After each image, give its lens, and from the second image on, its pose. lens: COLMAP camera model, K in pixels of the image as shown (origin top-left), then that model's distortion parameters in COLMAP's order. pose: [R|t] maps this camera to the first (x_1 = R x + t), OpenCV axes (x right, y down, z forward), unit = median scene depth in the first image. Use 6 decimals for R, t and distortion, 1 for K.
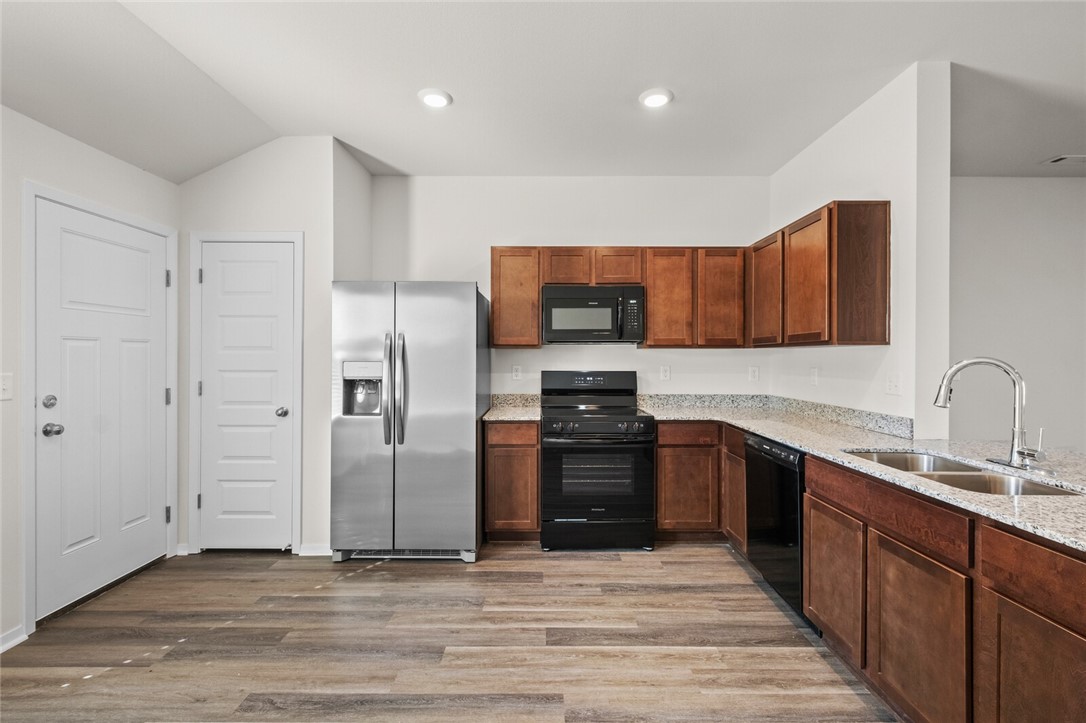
lens RADIAL K [[492.3, 0, 546.4], [0, 492.3, 359.0], [0, 0, 1]] dist [0.005507, -0.003611]
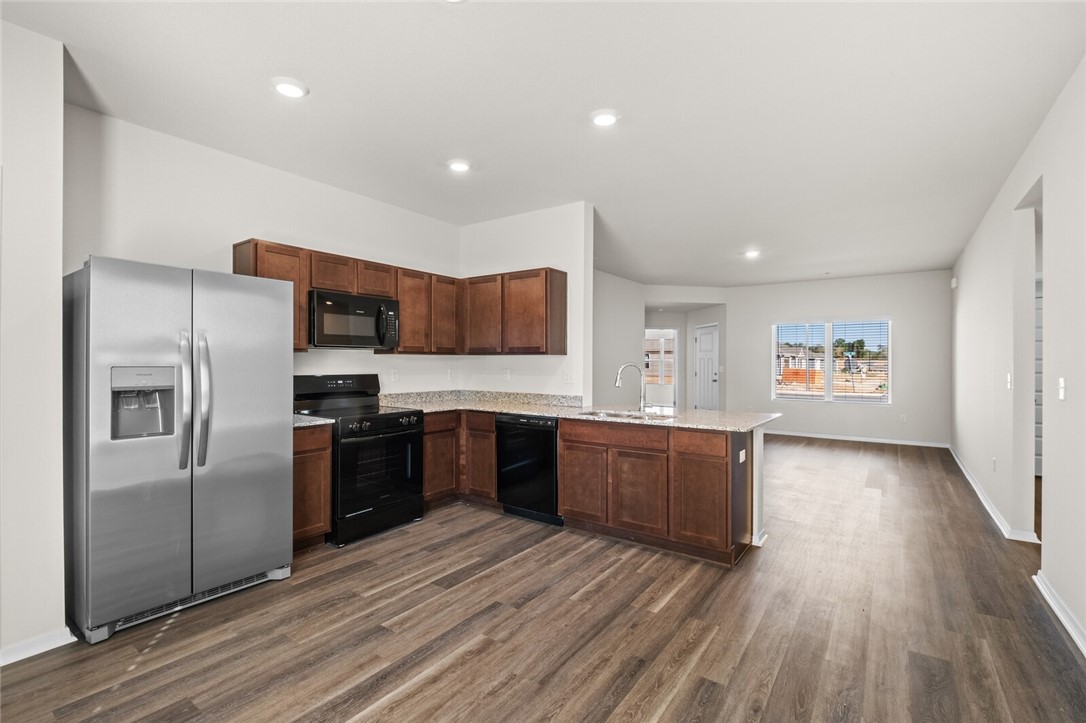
lens RADIAL K [[492.3, 0, 547.0], [0, 492.3, 363.9], [0, 0, 1]] dist [0.005507, -0.003611]
pose [[0.577725, -0.002335, 0.816228, -0.642216], [-0.000602, 0.999994, 0.003287, -0.002415], [-0.816231, -0.002390, 0.577721, 0.043170]]
